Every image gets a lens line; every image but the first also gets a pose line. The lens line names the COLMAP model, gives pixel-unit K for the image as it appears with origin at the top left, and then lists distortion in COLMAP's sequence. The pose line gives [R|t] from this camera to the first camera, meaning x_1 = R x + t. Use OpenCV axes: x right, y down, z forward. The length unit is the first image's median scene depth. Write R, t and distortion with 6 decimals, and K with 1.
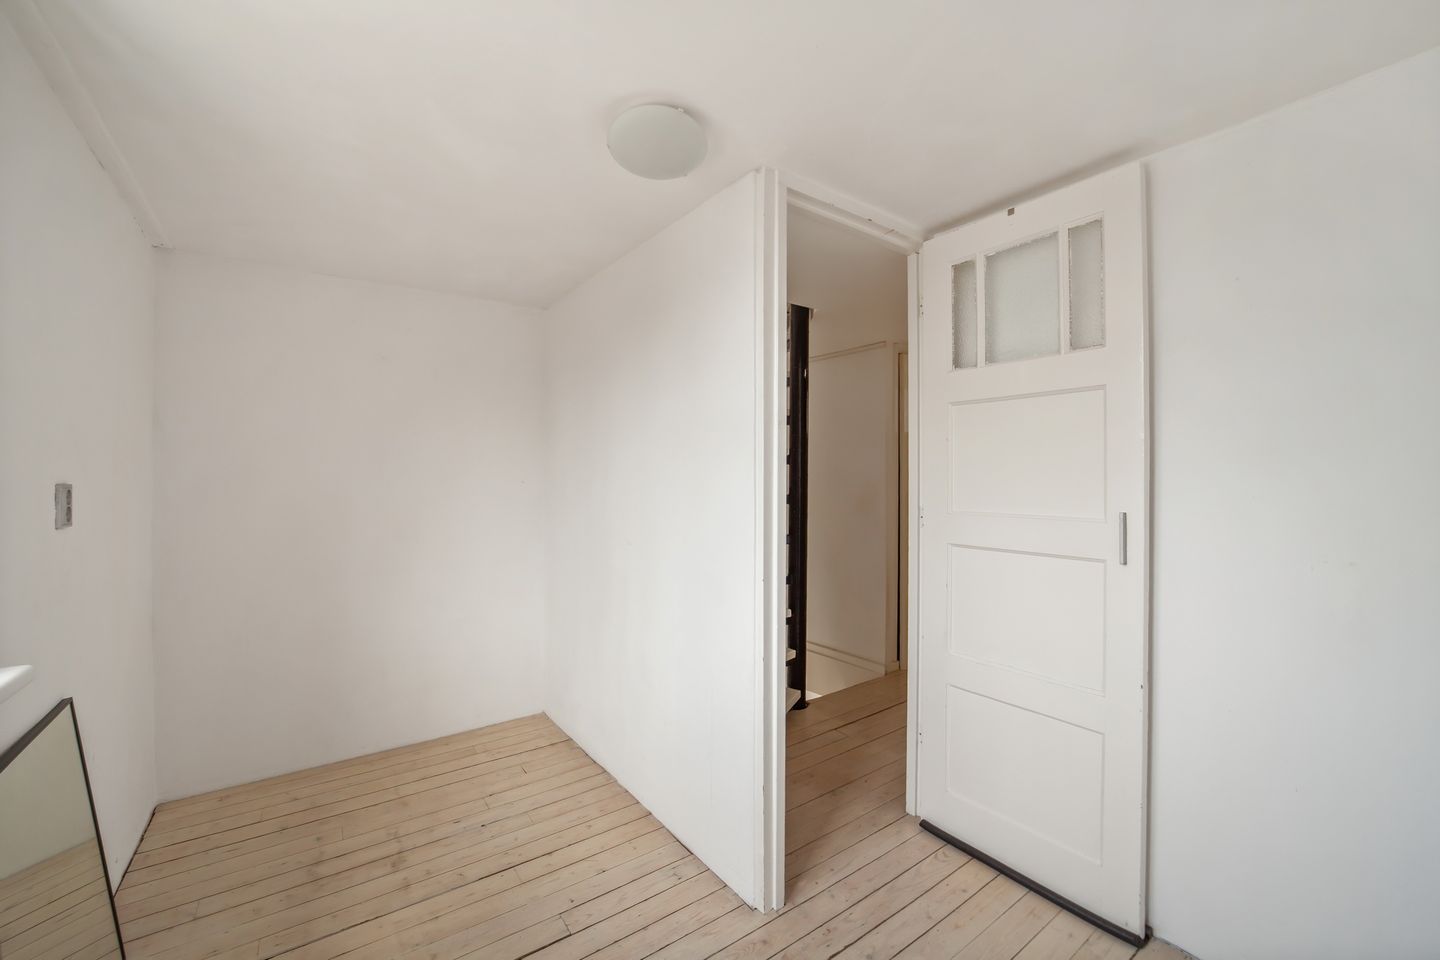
lens RADIAL K [[579.1, 0, 706.0], [0, 579.1, 473.9], [0, 0, 1]] dist [-0.017385, 0.001316]
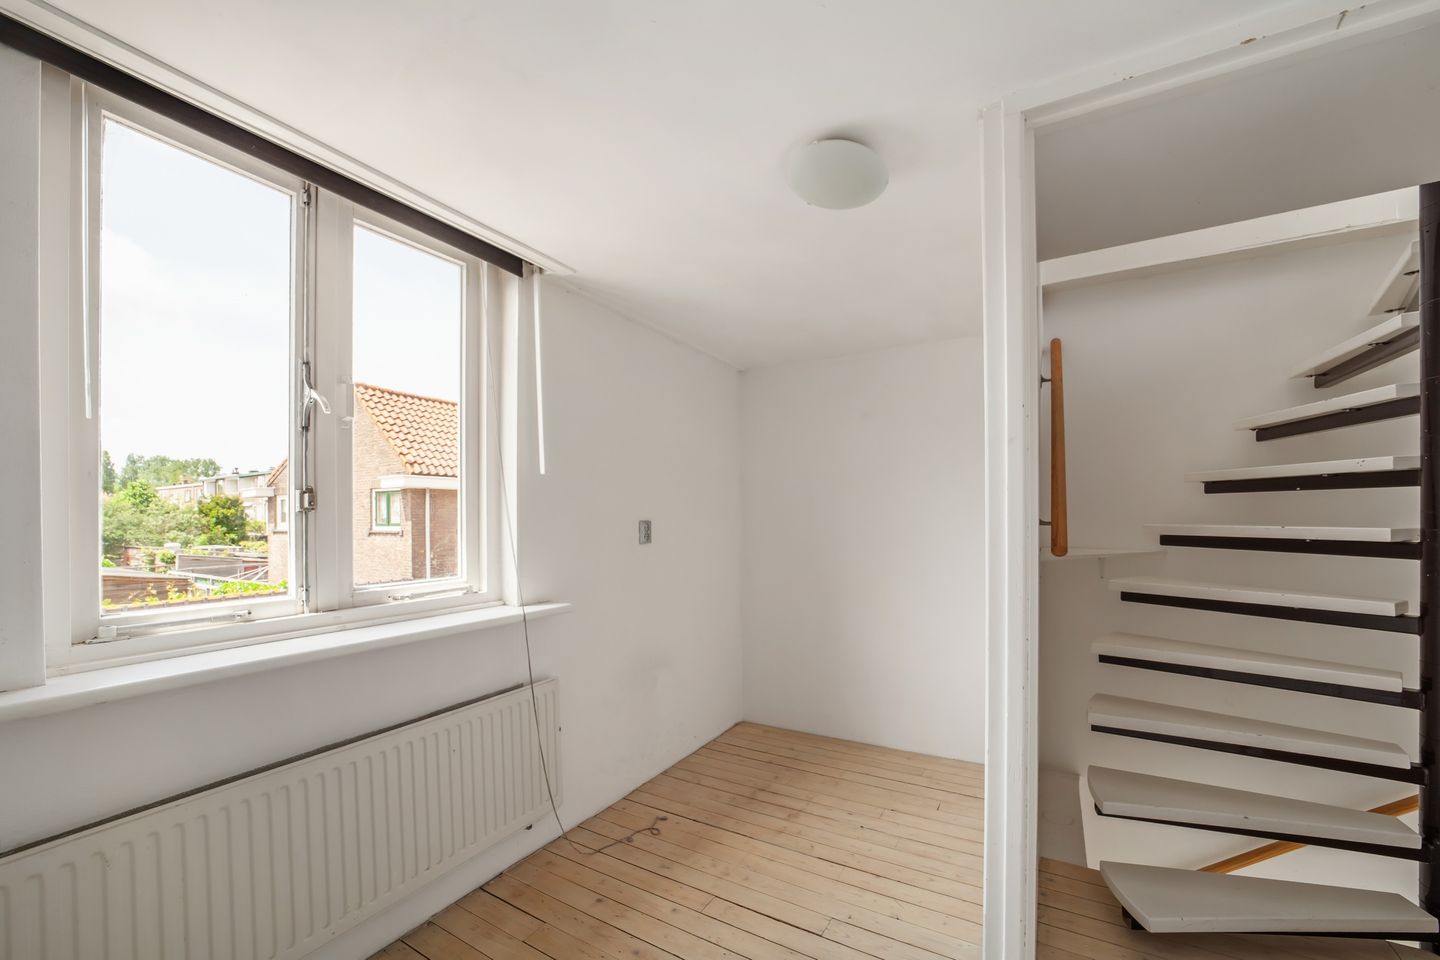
lens RADIAL K [[579.1, 0, 713.3], [0, 579.1, 512.2], [0, 0, 1]] dist [-0.017385, 0.001316]
pose [[0.412506, -0.009601, -0.910904, 0.521583], [0.017933, 0.999836, -0.002417, -0.001585], [0.910778, -0.015338, 0.412610, 0.286863]]
